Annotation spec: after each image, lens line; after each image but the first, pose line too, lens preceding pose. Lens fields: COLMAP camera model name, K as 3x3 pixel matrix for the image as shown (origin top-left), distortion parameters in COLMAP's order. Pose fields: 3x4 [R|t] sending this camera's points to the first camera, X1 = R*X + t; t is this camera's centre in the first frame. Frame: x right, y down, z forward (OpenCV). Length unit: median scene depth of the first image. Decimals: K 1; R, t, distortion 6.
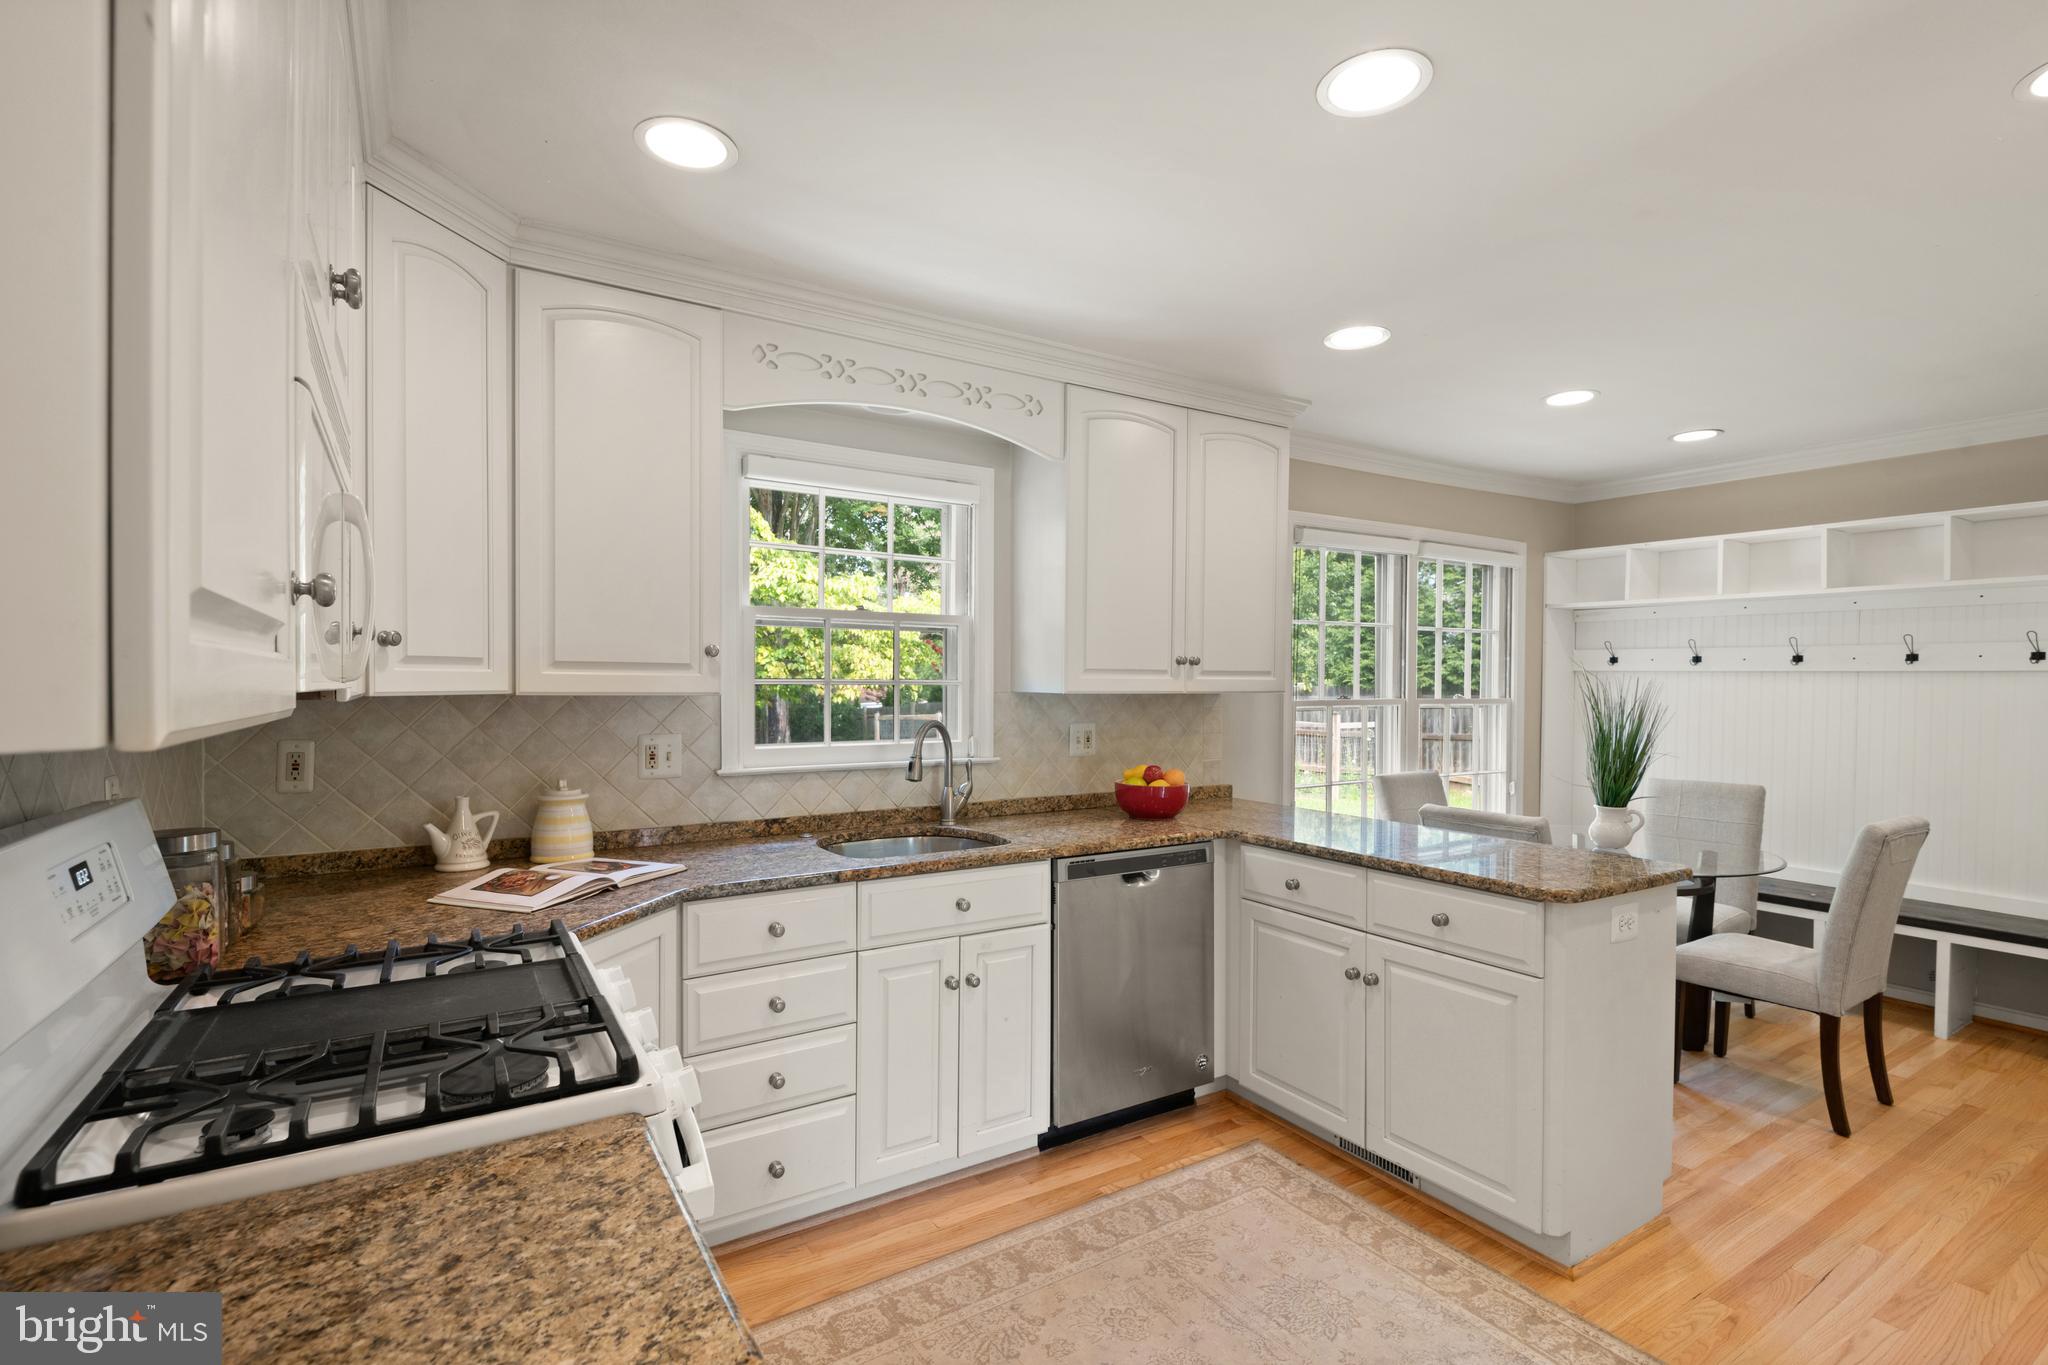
lens RADIAL K [[948.3, 0, 994.5], [0, 948.3, 686.6], [0, 0, 1]] dist [0.002862, -0.006598]
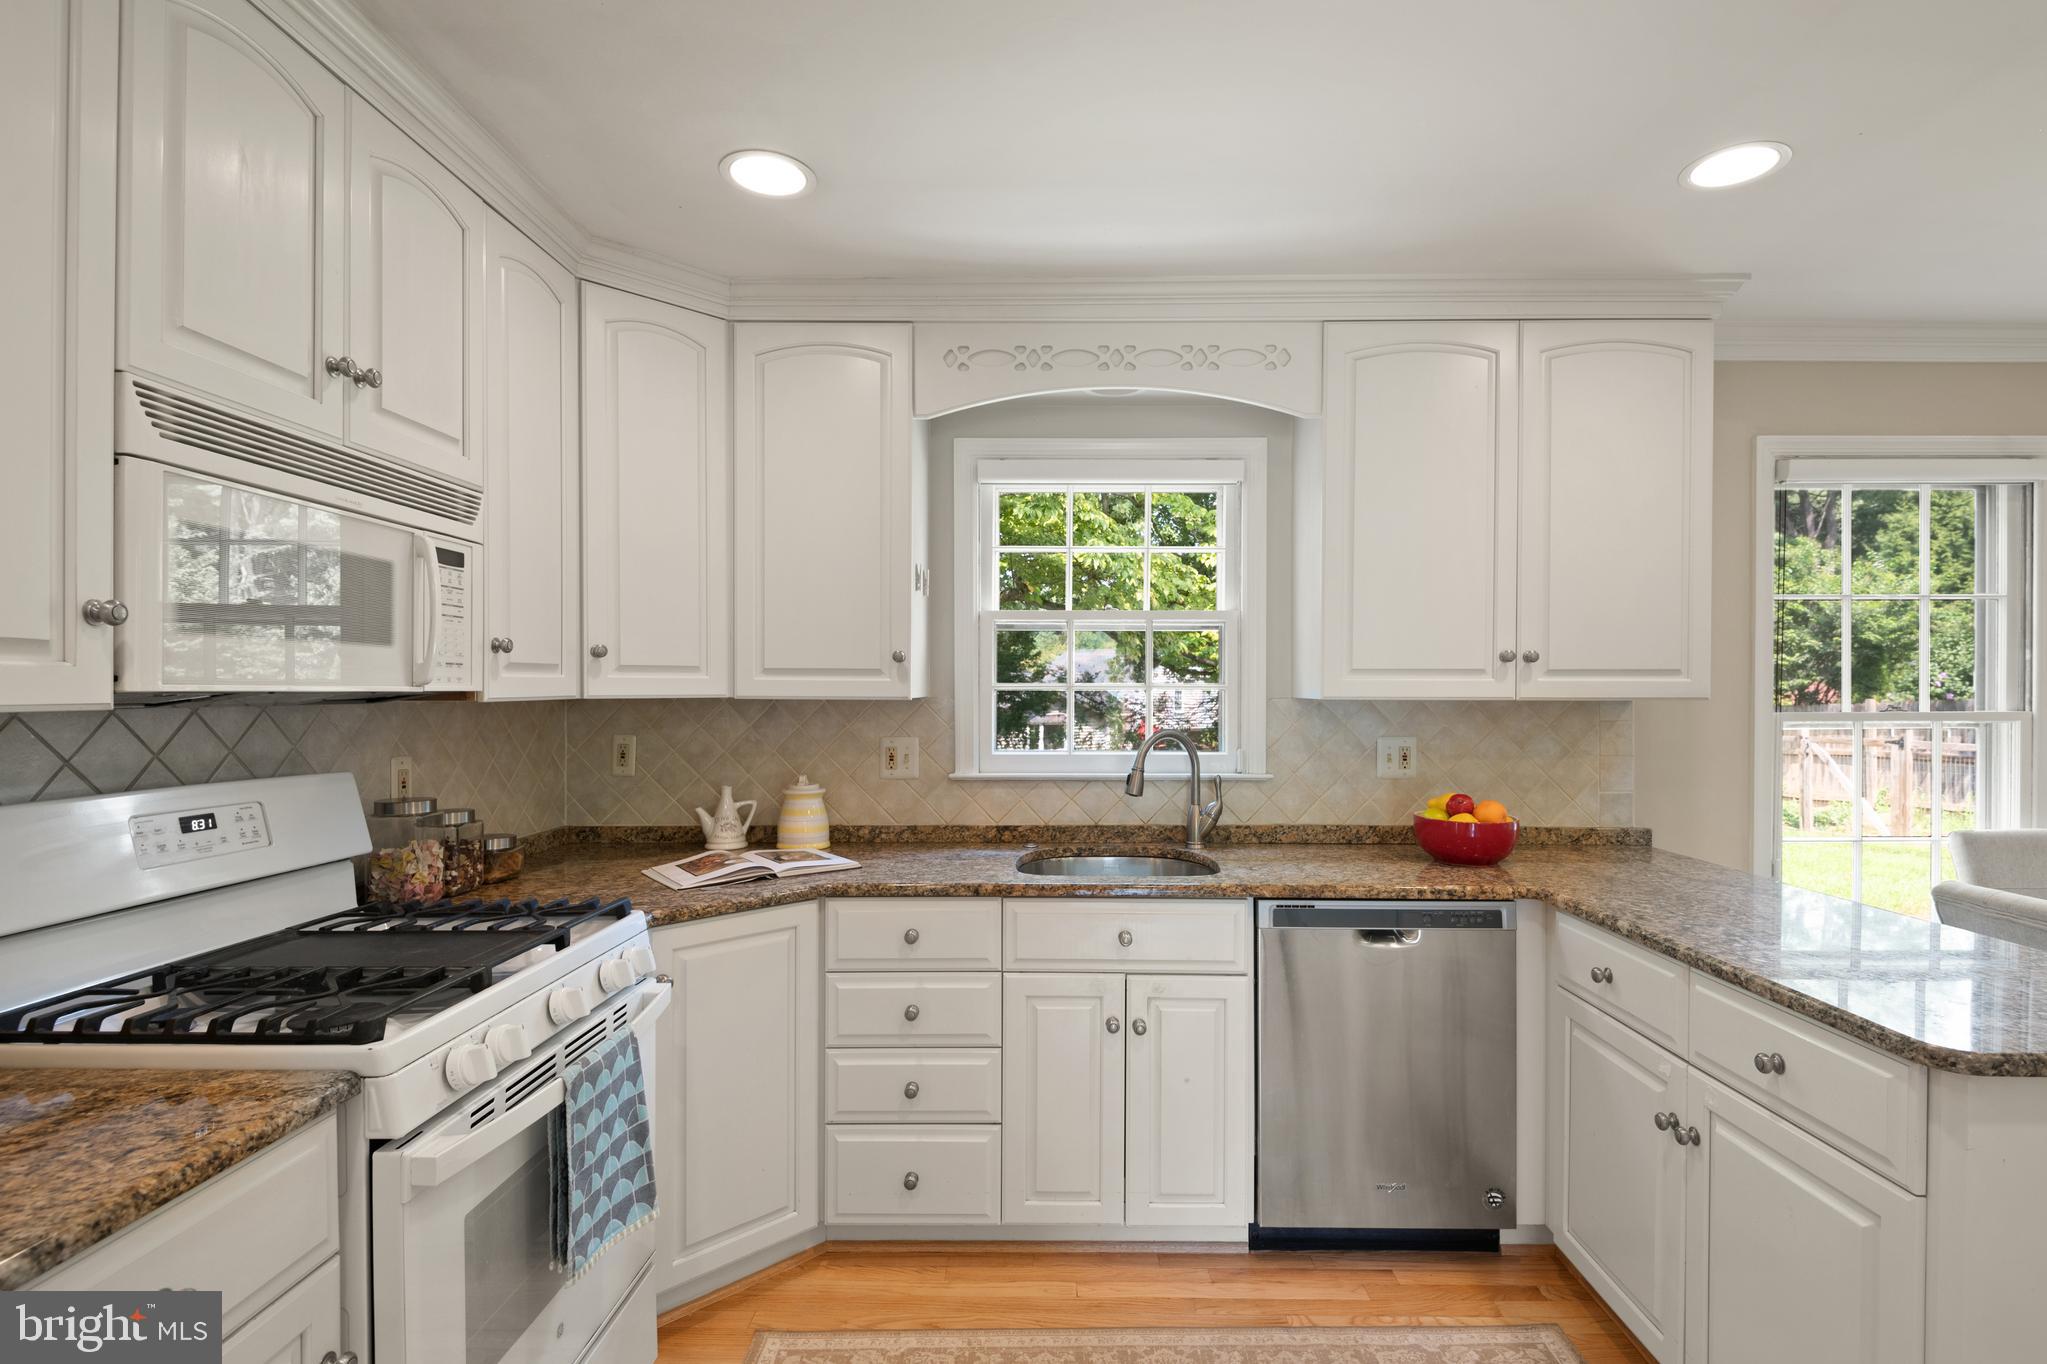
lens RADIAL K [[947.8, 0, 1014.6], [0, 947.8, 692.3], [0, 0, 1]] dist [0.002862, -0.006598]
pose [[0.844323, -0.003243, -0.535825, 0.320710], [-0.000716, 0.999974, -0.007181, 0.007890], [0.535834, 0.006447, 0.844299, 0.183534]]
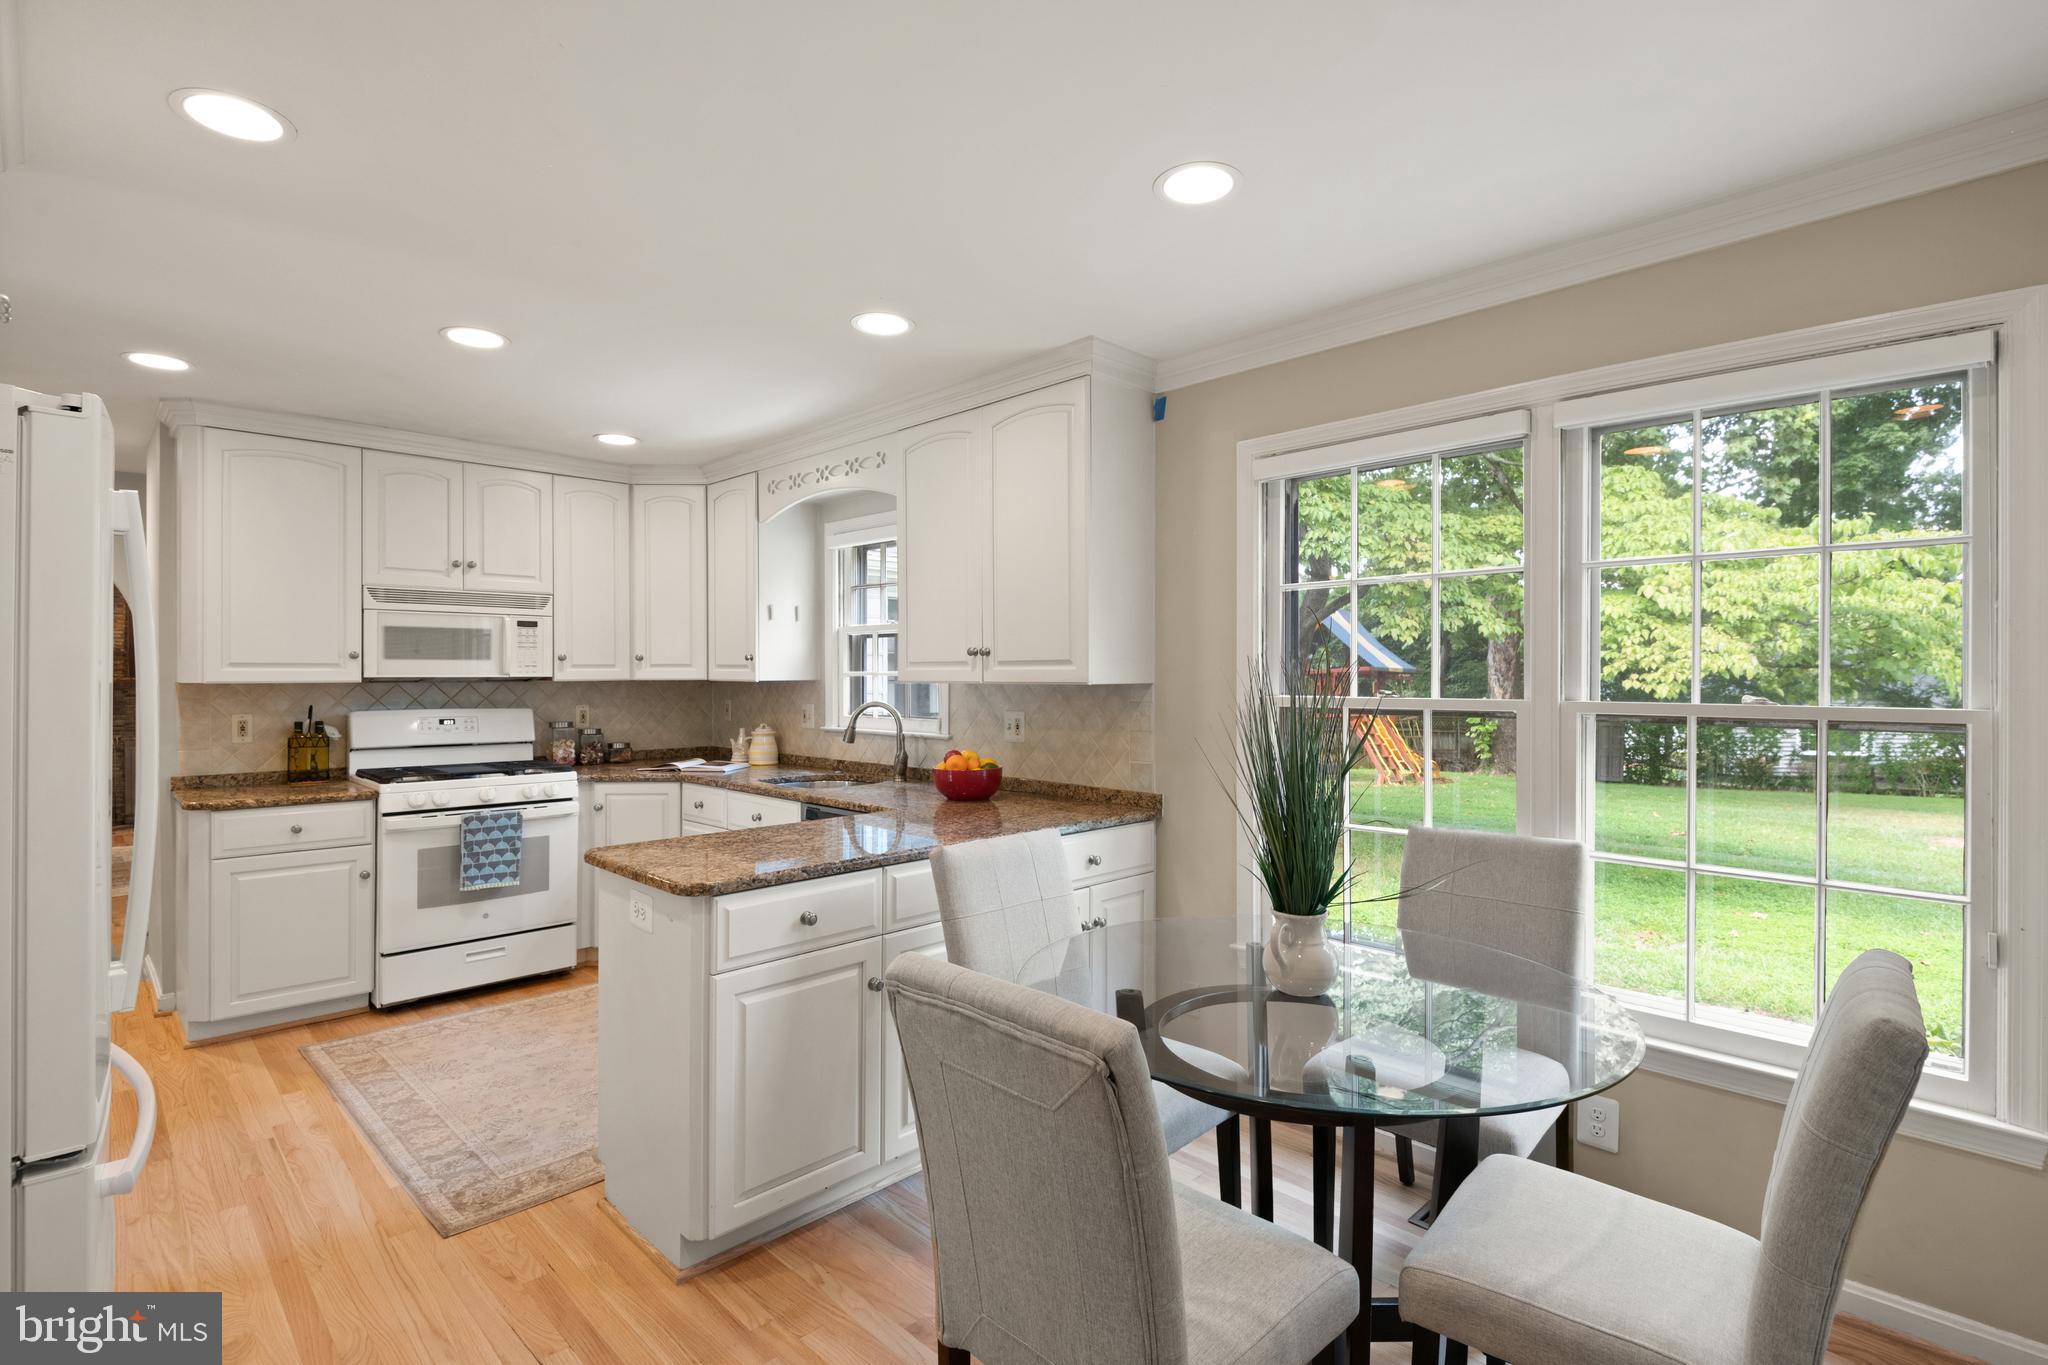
lens RADIAL K [[948.3, 0, 1021.3], [0, 948.3, 649.4], [0, 0, 1]] dist [0.002862, -0.006598]
pose [[0.250110, -0.028502, -0.967798, 1.452467], [-0.004571, 0.999521, -0.030617, 0.001899], [0.968207, 0.012081, 0.249860, 0.945800]]
